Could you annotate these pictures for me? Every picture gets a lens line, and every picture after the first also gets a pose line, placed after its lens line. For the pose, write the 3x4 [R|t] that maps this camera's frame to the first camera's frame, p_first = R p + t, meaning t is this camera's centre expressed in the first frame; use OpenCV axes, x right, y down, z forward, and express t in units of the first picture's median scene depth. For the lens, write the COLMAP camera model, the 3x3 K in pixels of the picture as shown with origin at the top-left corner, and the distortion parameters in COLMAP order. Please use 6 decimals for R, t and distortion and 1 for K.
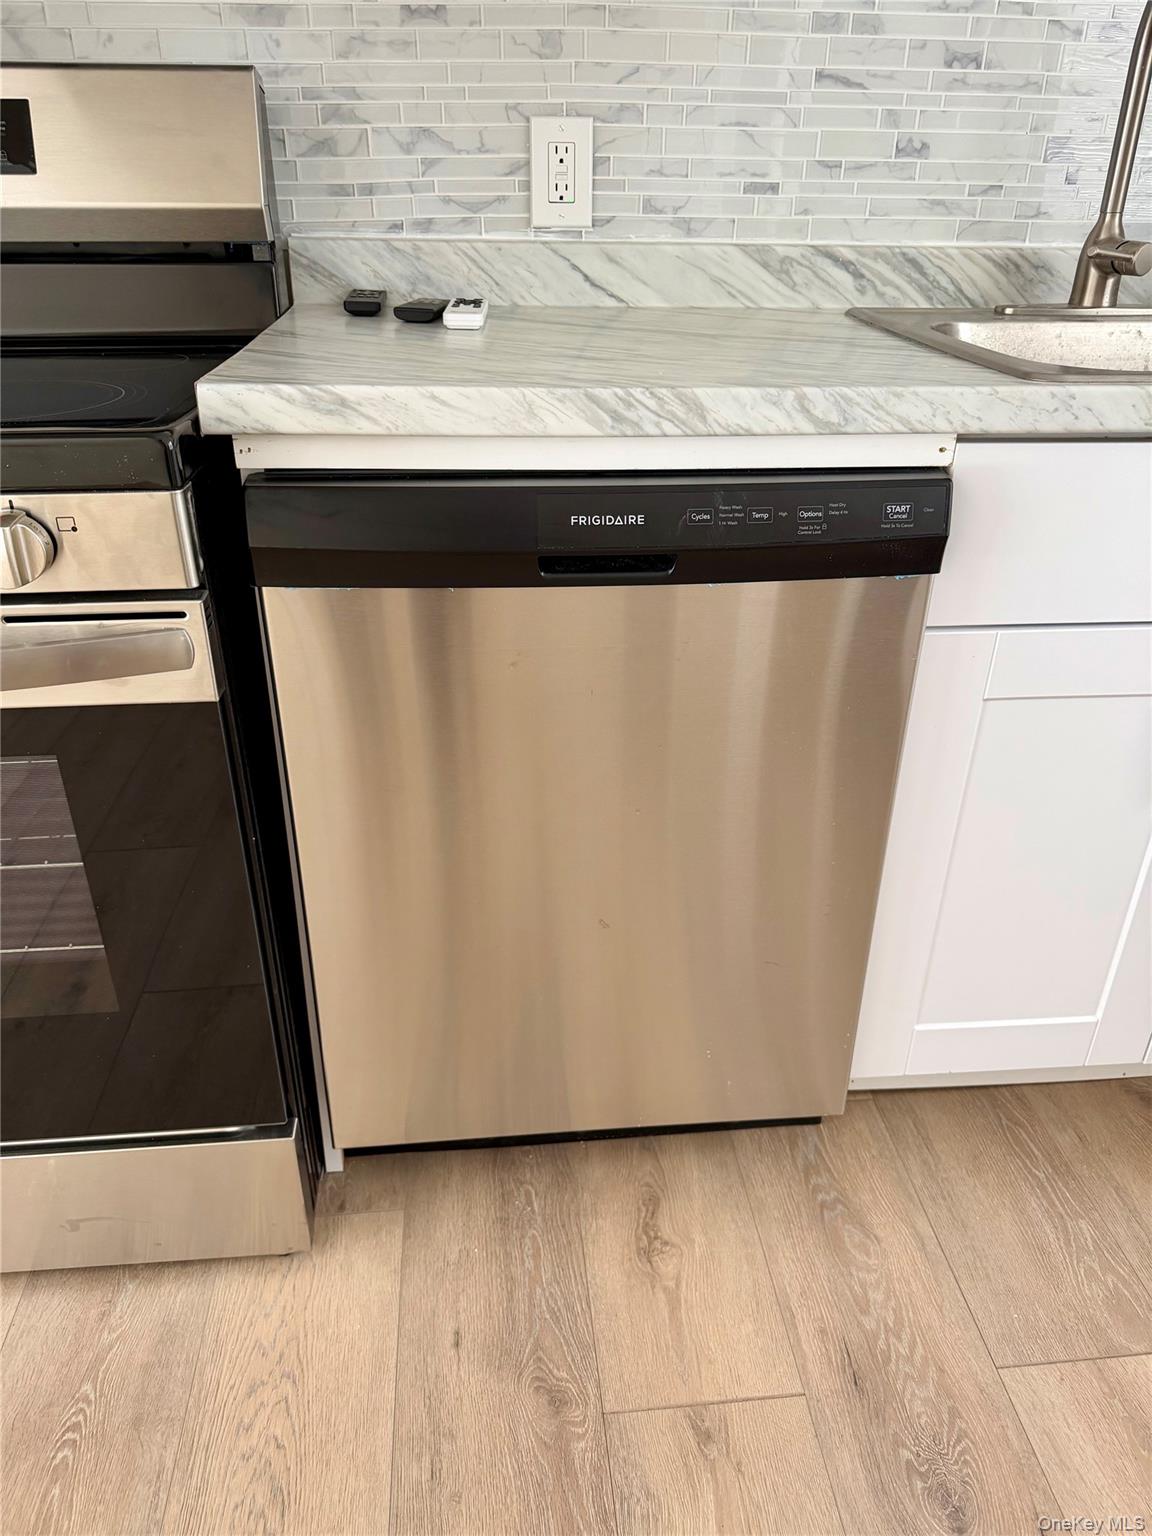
lens RADIAL K [[1087.1, 0, 602.2], [0, 1087.1, 776.4], [0, 0, 1]] dist [0.036065, -0.038284]
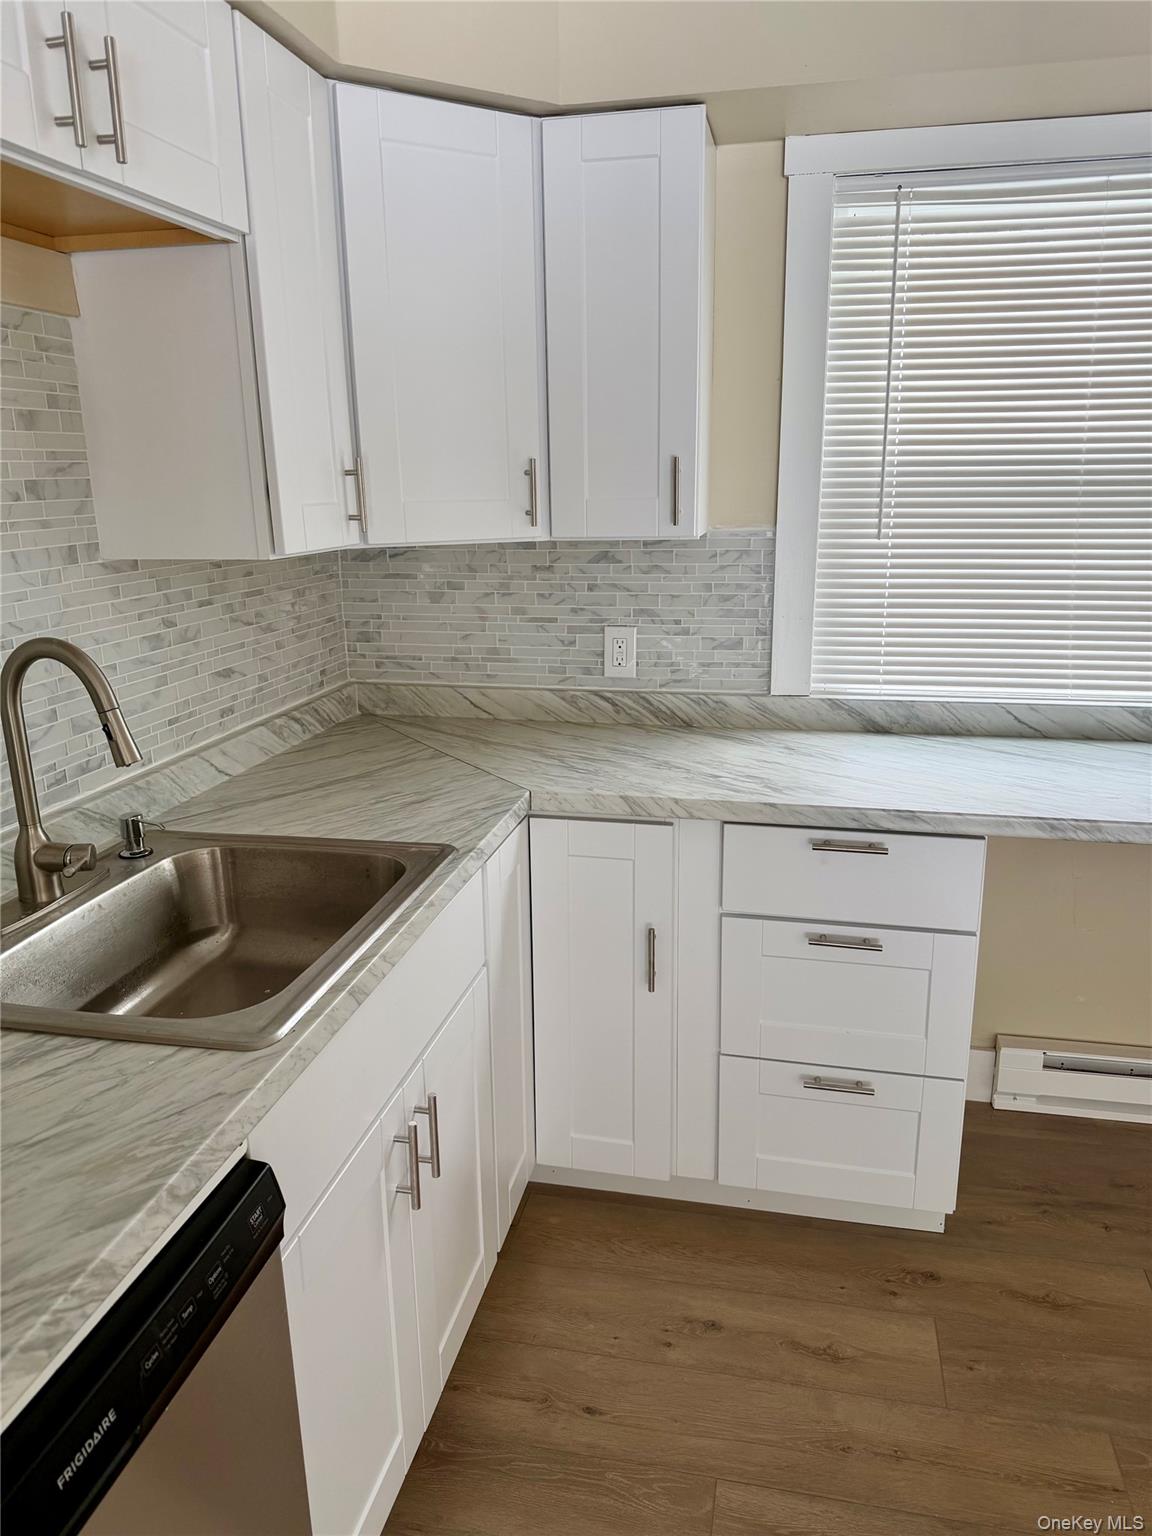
lens RADIAL K [[1087.1, 0, 579.8], [0, 1087.1, 777.4], [0, 0, 1]] dist [0.036065, -0.038284]
pose [[0.305563, -0.273198, 0.912137, -0.350355], [0.473285, 0.874811, 0.103470, -0.409353], [-0.826216, 0.400085, 0.396610, 0.095025]]
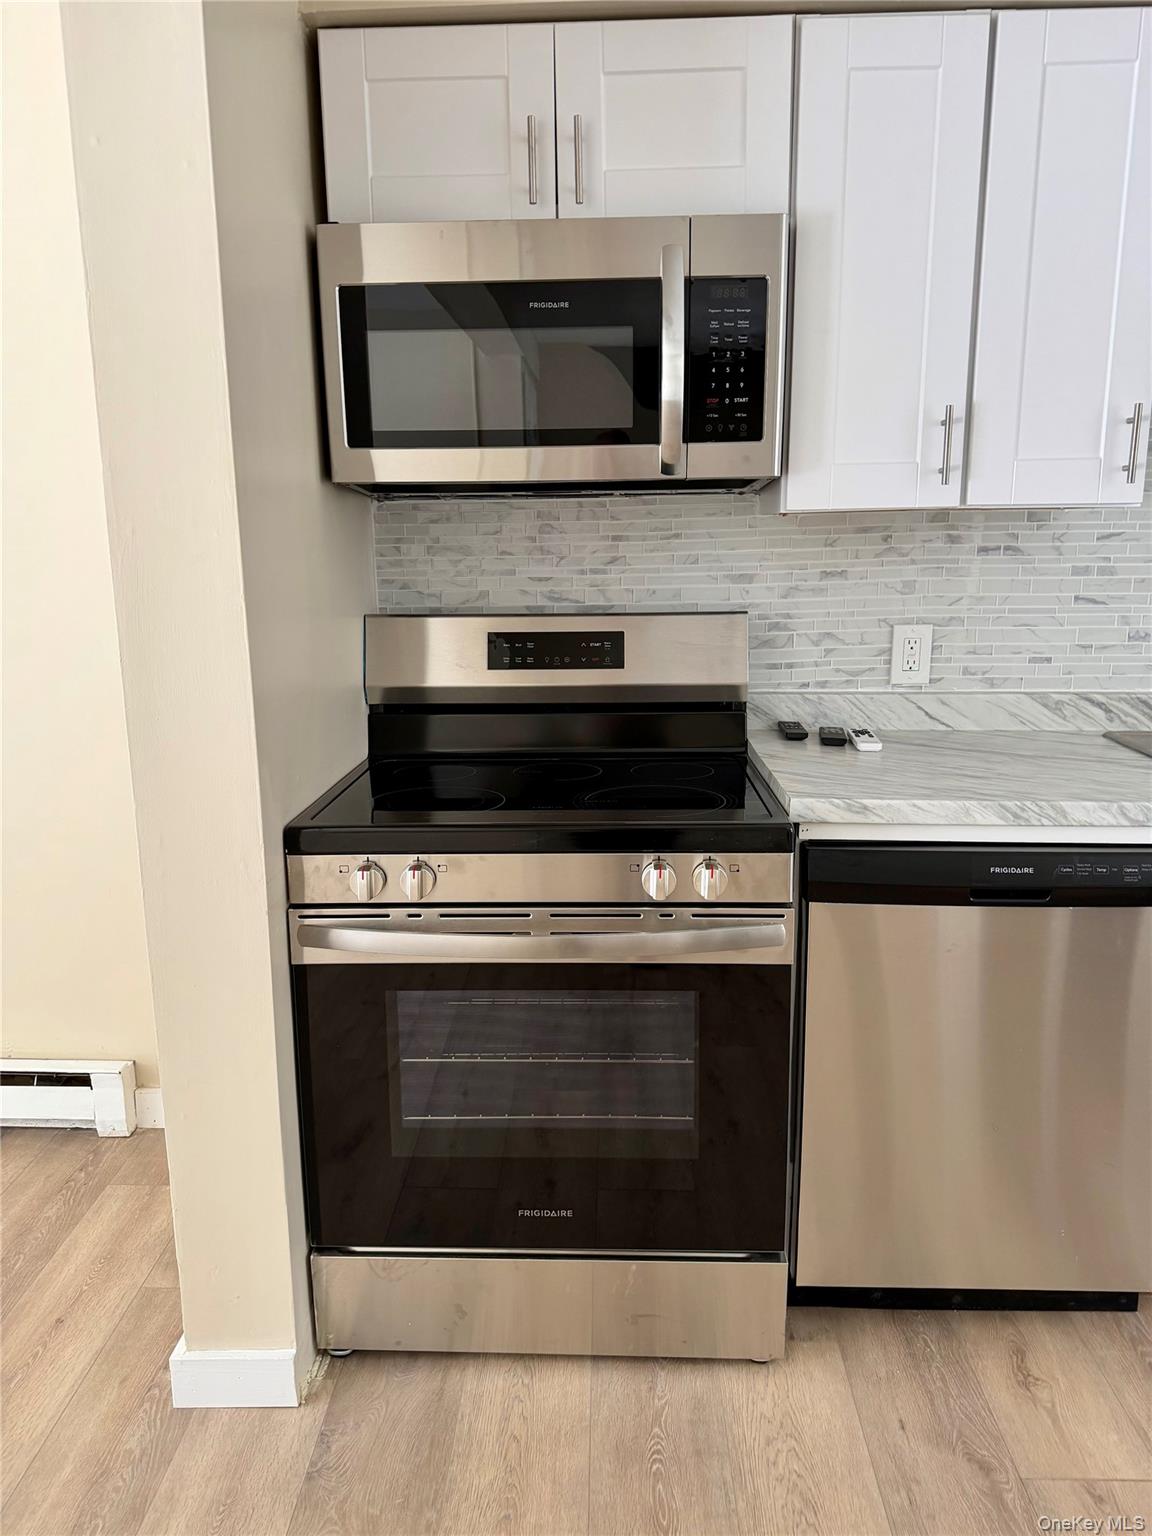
lens RADIAL K [[1087.1, 0, 575.1], [0, 1087.1, 779.5], [0, 0, 1]] dist [0.036065, -0.038284]
pose [[0.990235, 0.007805, -0.139190, -0.309818], [-0.046349, 0.960068, -0.275902, 0.099516], [0.131478, 0.279659, 0.951054, -0.565520]]
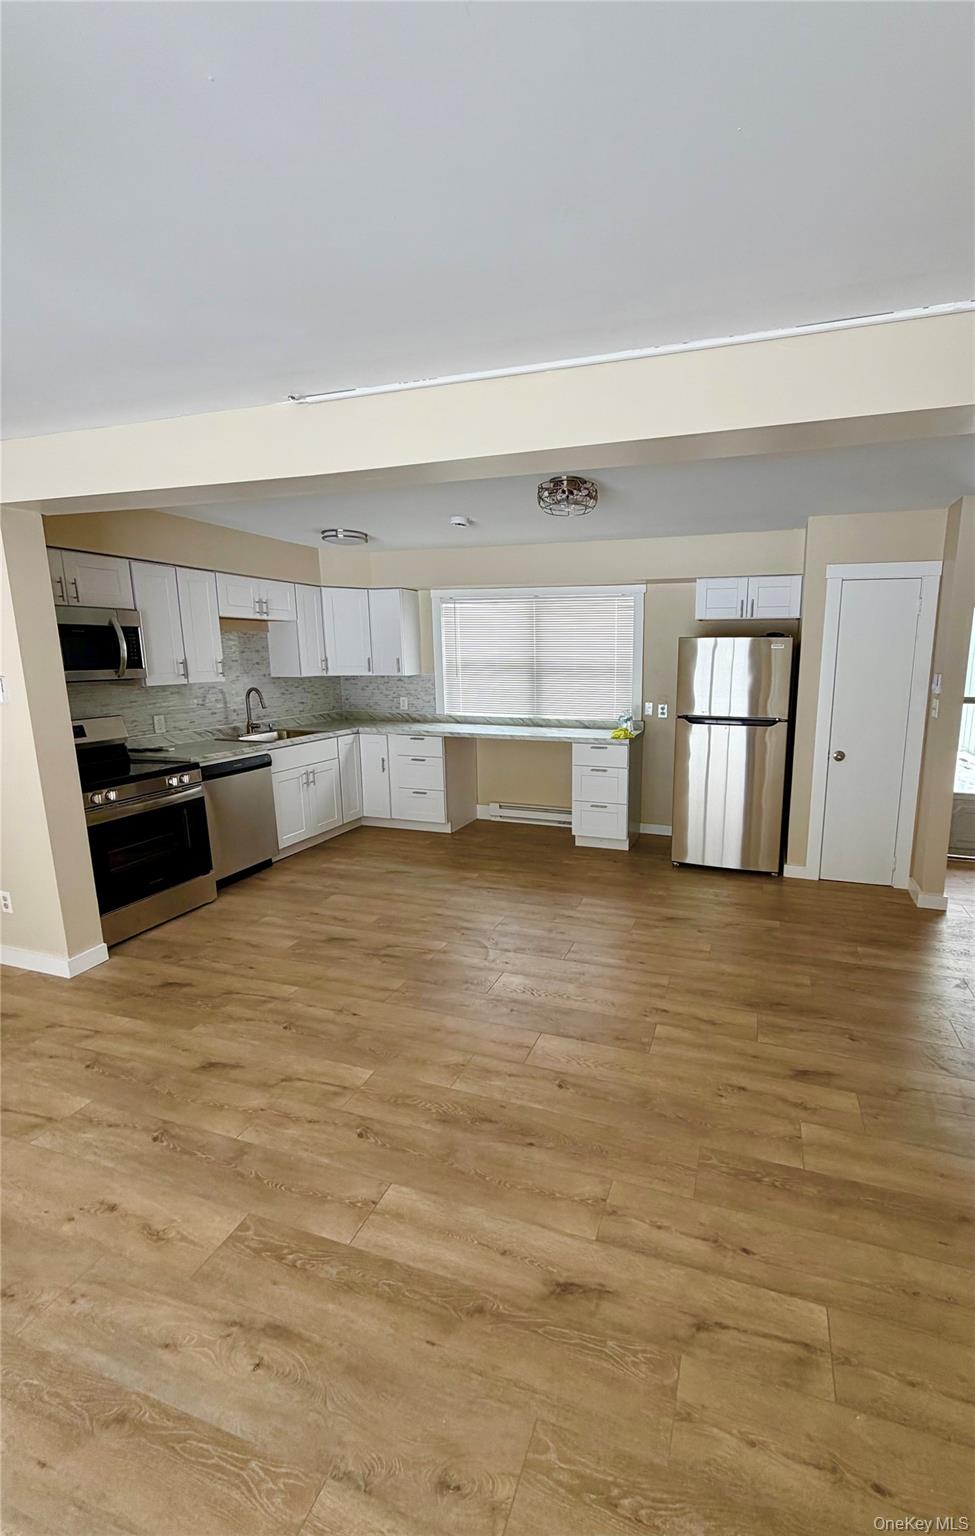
lens RADIAL K [[612.9, 0, 575.6], [0, 612.9, 767.5], [0, 0, 1]] dist [-0.000964, -0.000409]
pose [[0.383323, -0.183057, 0.905292, -2.108876], [0.446251, 0.894872, -0.008004, 0.618266], [-0.808655, 0.407055, 0.424715, -1.957883]]
